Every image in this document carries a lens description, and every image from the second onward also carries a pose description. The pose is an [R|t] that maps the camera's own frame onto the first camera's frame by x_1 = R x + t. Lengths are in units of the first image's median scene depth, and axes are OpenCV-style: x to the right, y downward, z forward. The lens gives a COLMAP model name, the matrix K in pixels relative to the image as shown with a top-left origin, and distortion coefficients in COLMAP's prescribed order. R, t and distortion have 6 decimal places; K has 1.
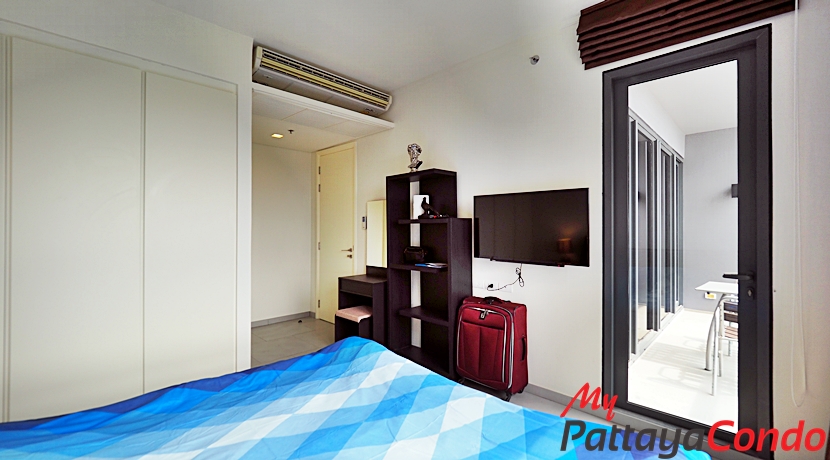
lens RADIAL K [[350.2, 0, 415.7], [0, 350.2, 225.2], [0, 0, 1]] dist [-0.001679, -0.001304]
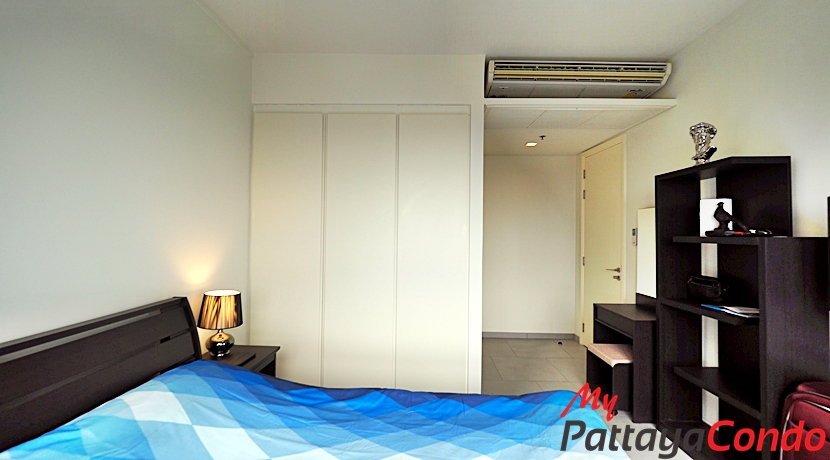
lens RADIAL K [[350.2, 0, 415.7], [0, 350.2, 225.2], [0, 0, 1]] dist [-0.001679, -0.001304]
pose [[0.685752, -0.005918, -0.727811, 0.108677], [-0.003313, 0.999931, -0.011252, -0.028446], [0.727828, 0.010127, 0.685685, 0.147861]]
